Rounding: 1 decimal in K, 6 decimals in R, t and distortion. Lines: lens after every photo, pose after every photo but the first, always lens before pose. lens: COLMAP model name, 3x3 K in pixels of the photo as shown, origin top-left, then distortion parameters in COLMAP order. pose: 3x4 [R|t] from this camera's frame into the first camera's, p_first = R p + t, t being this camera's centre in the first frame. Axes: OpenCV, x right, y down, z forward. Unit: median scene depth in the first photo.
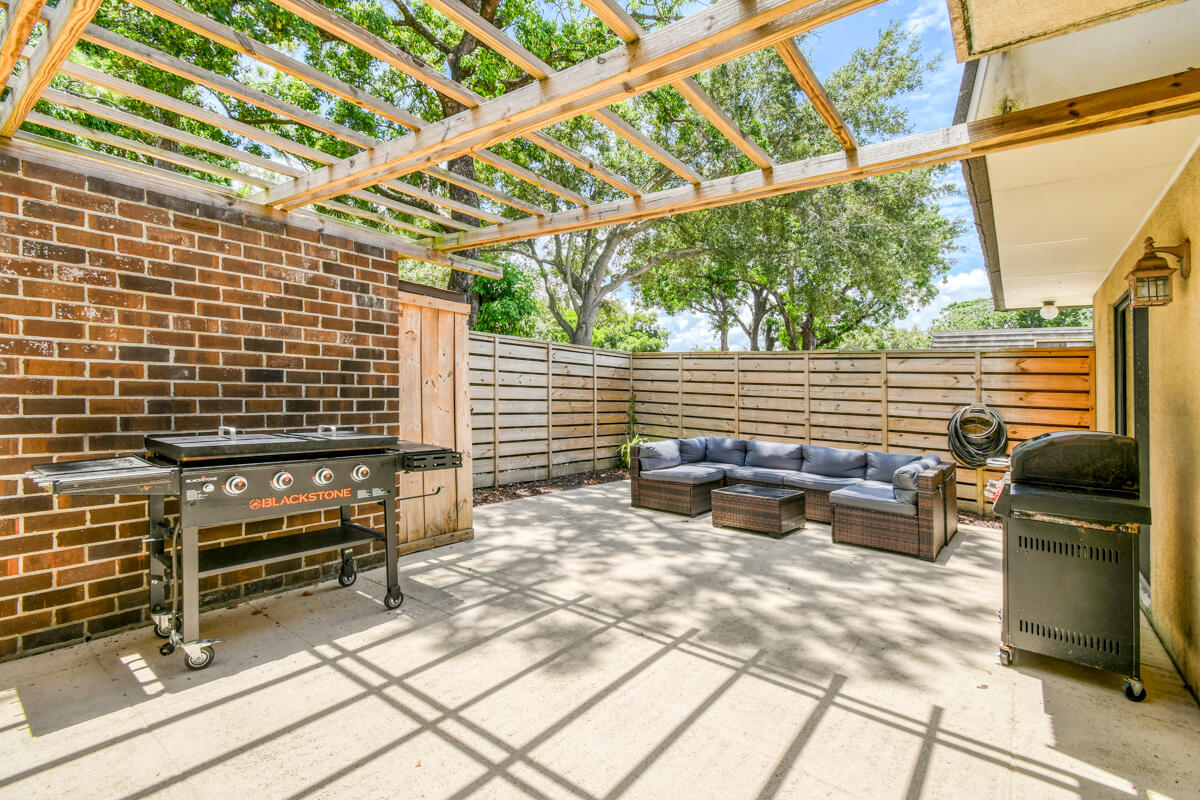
lens RADIAL K [[540.0, 0, 607.3], [0, 540.0, 381.6], [0, 0, 1]] dist [0.009074, -0.003845]
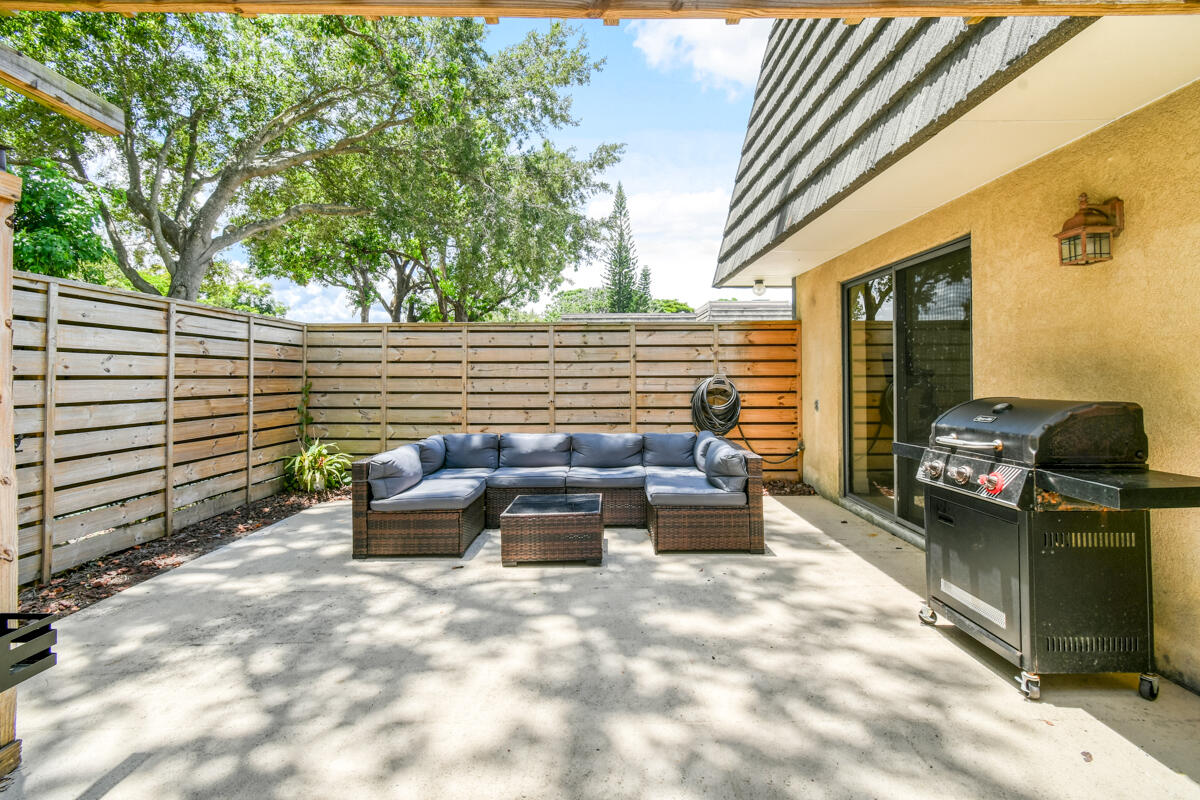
lens RADIAL K [[540.0, 0, 591.9], [0, 540.0, 347.3], [0, 0, 1]] dist [0.009074, -0.003845]
pose [[0.804268, -0.008765, 0.594202, -0.138938], [0.025773, 0.999465, -0.020141, 0.003760], [-0.593707, 0.031513, 0.804064, 0.427724]]
